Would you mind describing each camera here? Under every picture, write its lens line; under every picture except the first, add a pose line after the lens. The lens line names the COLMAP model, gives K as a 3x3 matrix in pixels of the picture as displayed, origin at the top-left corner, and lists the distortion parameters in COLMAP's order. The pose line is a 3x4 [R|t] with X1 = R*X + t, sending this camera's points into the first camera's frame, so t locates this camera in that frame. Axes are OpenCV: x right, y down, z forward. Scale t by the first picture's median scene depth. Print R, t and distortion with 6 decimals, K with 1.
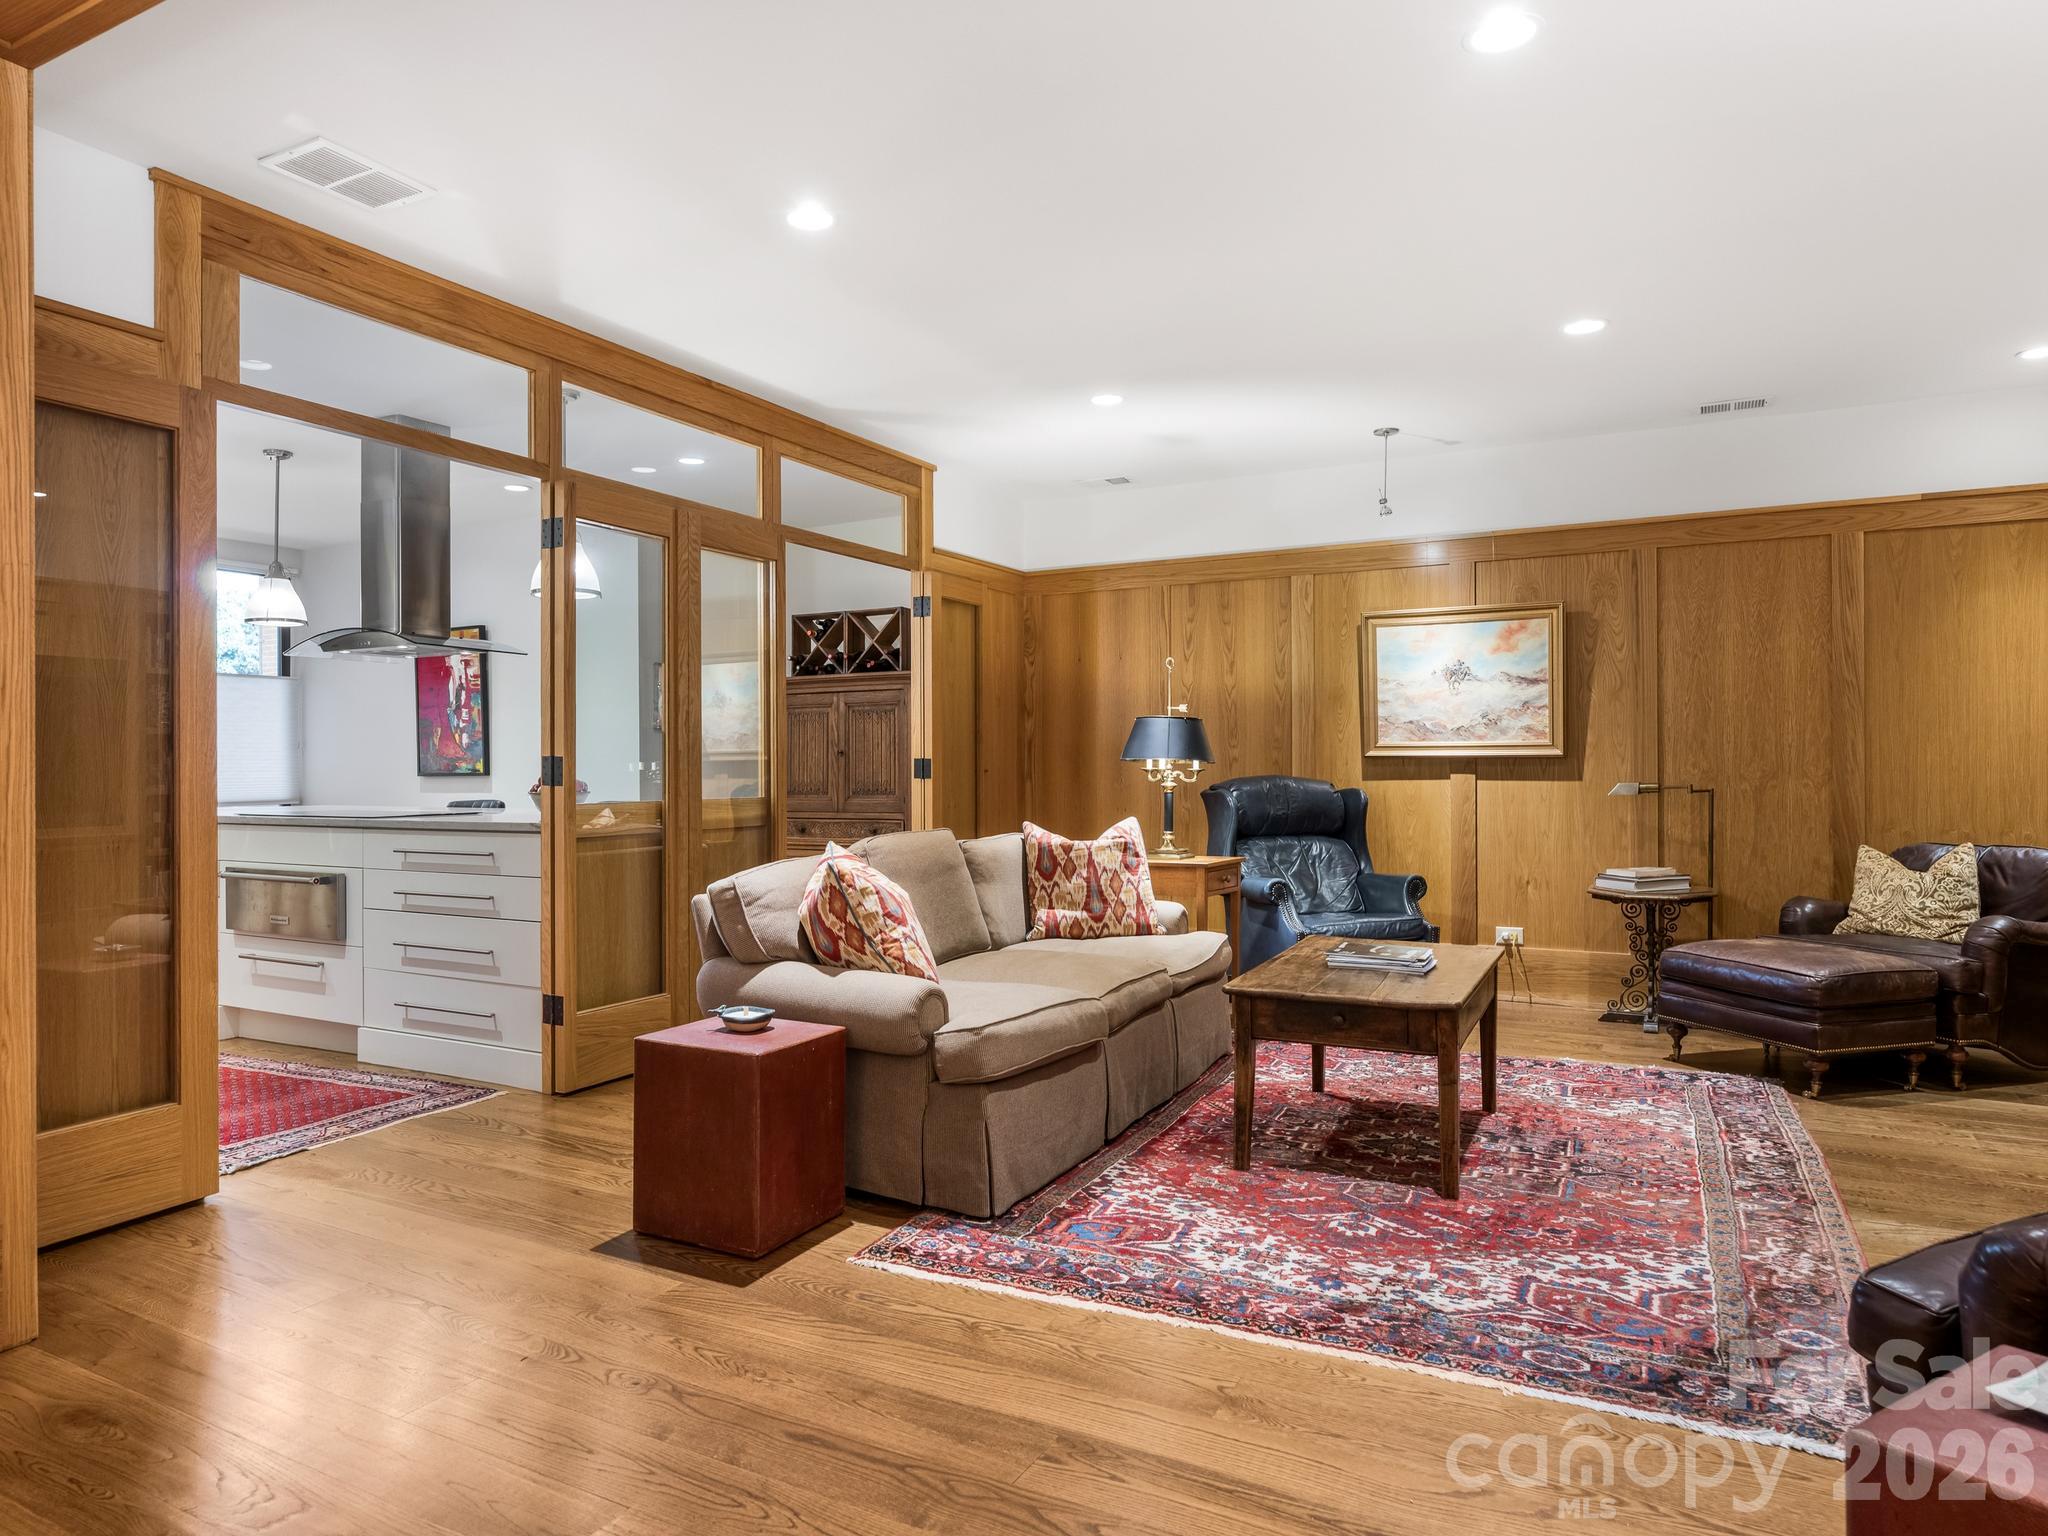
lens RADIAL K [[1346.1, 0, 888.8], [0, 1346.1, 763.5], [0, 0, 1]] dist [0.001622, -0.000340]
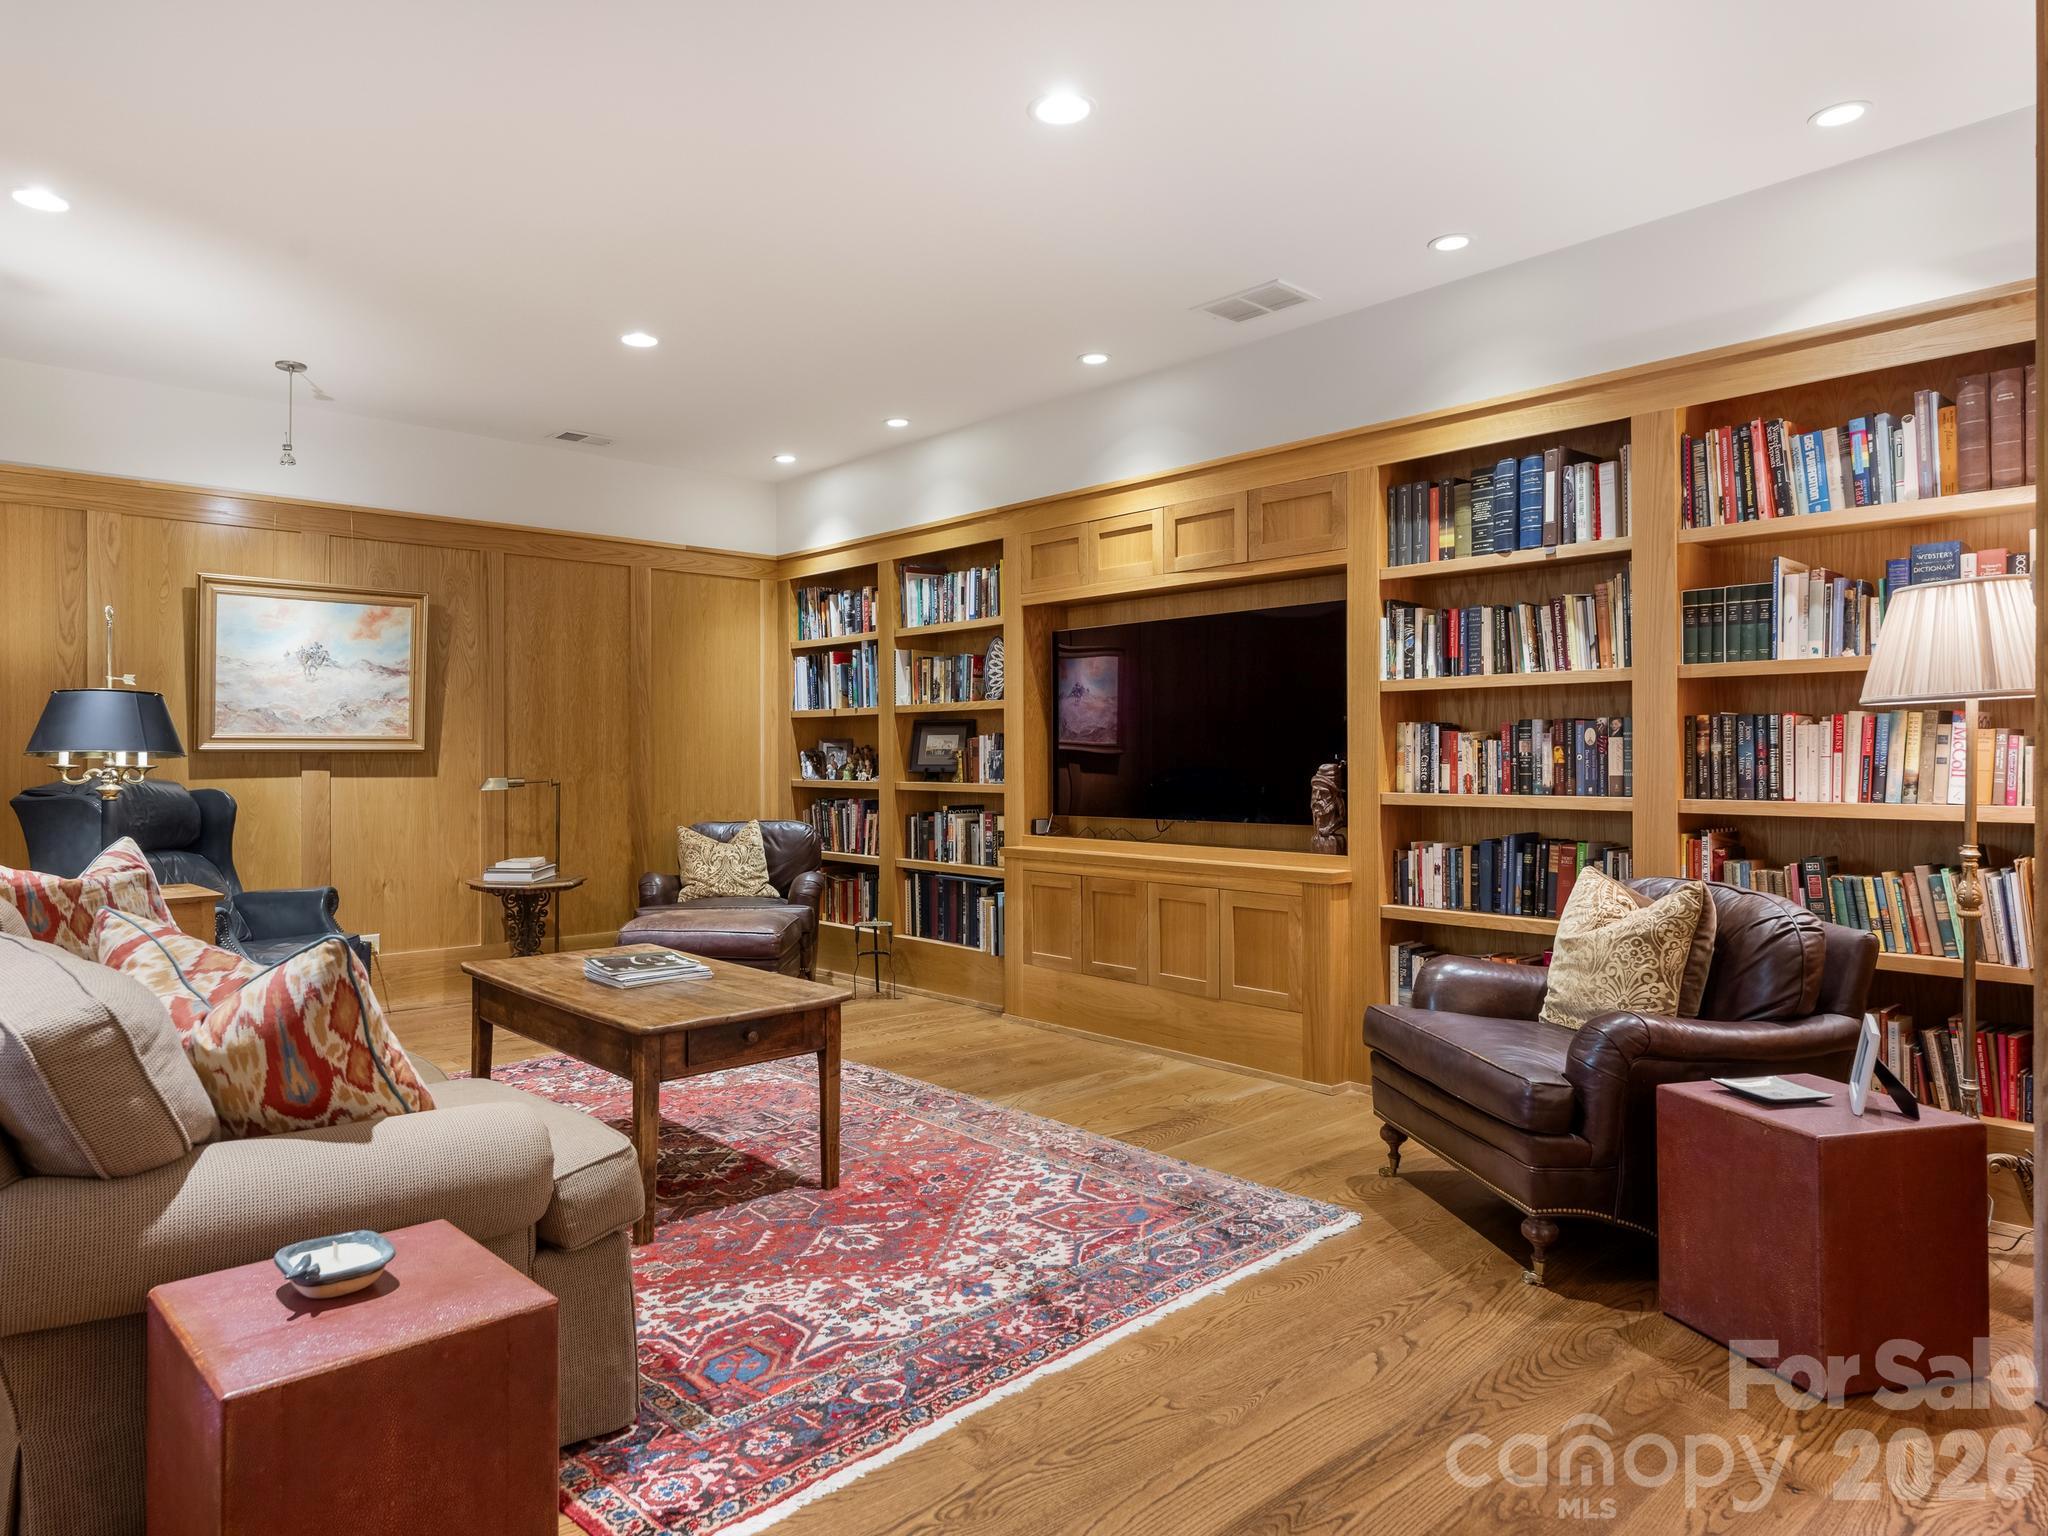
lens RADIAL K [[1281.2, 0, 989.6], [0, 1281.2, 759.1], [0, 0, 1]] dist [-0.001419, 0.001365]
pose [[0.294668, 0.001411, 0.955599, -0.300496], [-0.000940, 0.999999, -0.001186, 0.000979], [-0.955599, -0.000549, 0.294669, 0.385318]]
